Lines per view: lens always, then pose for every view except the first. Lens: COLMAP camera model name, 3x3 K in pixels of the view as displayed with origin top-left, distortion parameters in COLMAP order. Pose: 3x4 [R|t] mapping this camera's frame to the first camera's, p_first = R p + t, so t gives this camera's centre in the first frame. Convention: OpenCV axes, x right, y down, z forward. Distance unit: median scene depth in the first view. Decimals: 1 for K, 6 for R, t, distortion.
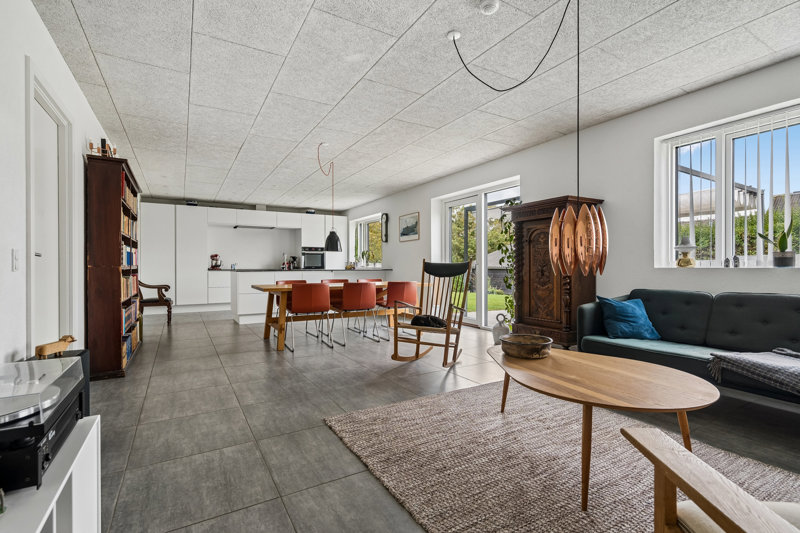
lens RADIAL K [[374.2, 0, 394.4], [0, 374.2, 265.9], [0, 0, 1]] dist [-0.012774, 0.002273]
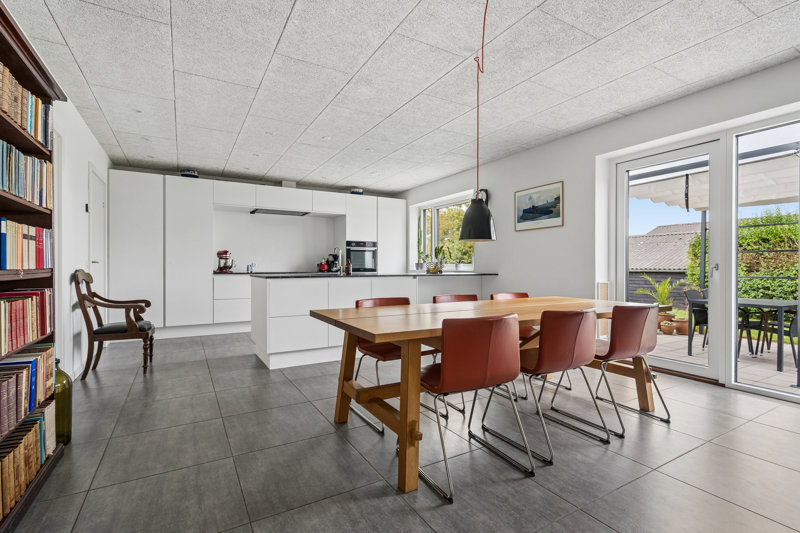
lens RADIAL K [[374.2, 0, 399.2], [0, 374.2, 269.9], [0, 0, 1]] dist [-0.012774, 0.002273]
pose [[0.999969, 0.004044, 0.006731, -0.167821], [-0.004106, 0.999949, 0.009175, -0.002734], [-0.006693, -0.009203, 0.999935, 0.321786]]
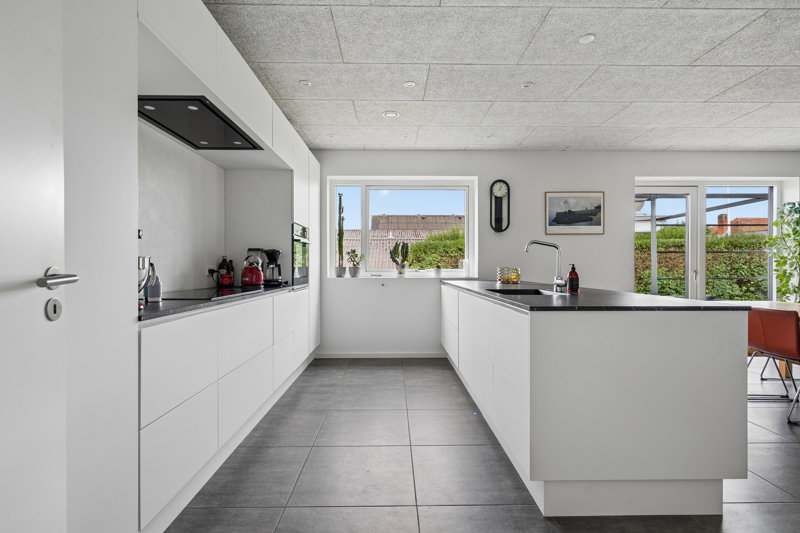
lens RADIAL K [[386.5, 0, 398.4], [0, 386.5, 266.9], [0, 0, 1]] dist [-0.000607, 0.001371]
pose [[0.488029, -0.000127, 0.872827, -0.564615], [-0.001479, 0.999998, 0.000972, -0.011595], [-0.872826, -0.001766, 0.488028, 0.805271]]
